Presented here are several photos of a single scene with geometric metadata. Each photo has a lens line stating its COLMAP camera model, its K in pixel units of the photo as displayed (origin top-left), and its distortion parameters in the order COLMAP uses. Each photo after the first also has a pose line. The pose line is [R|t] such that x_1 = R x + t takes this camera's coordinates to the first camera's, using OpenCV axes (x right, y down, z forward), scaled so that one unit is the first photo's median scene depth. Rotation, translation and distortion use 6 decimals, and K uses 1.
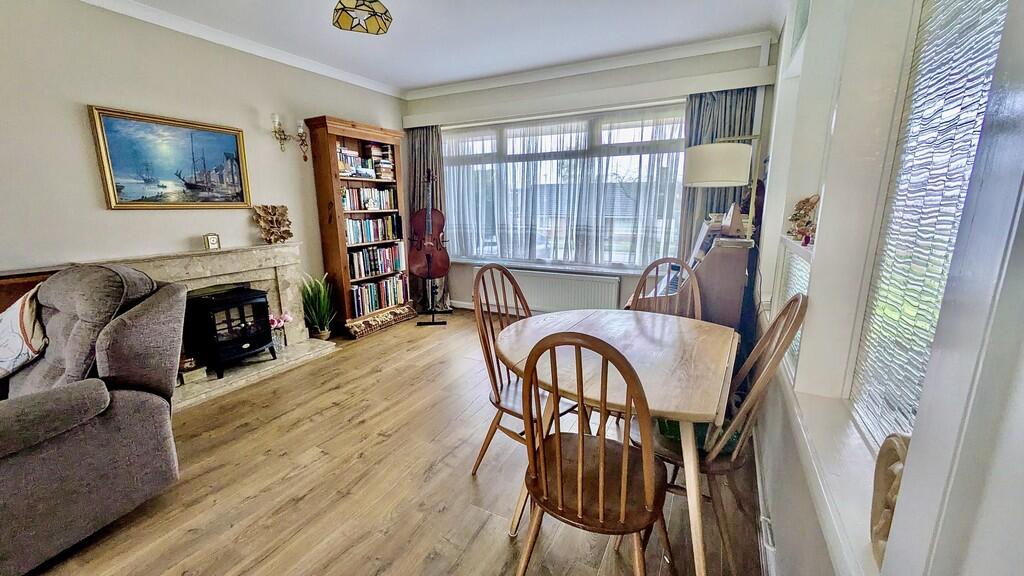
lens RADIAL K [[401.9, 0, 508.5], [0, 401.9, 290.1], [0, 0, 1]] dist [-0.000377, -0.000142]
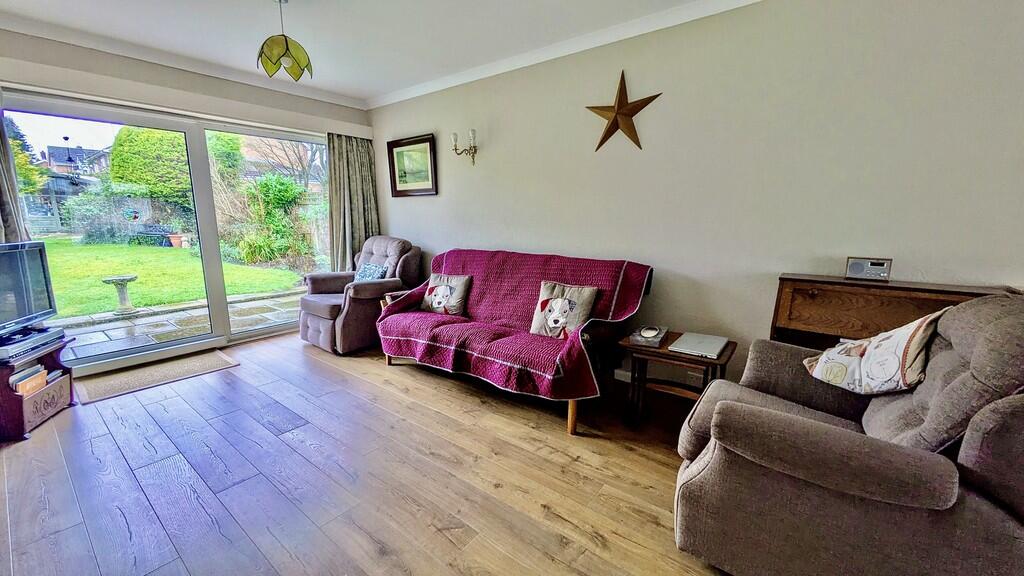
lens RADIAL K [[401.9, 0, 508.0], [0, 401.9, 286.0], [0, 0, 1]] dist [-0.000377, -0.000142]
pose [[-0.177944, 0.174212, -0.968497, -0.263104], [-0.209205, 0.955008, 0.210223, -0.045121], [0.961545, 0.240022, -0.133491, 0.273252]]
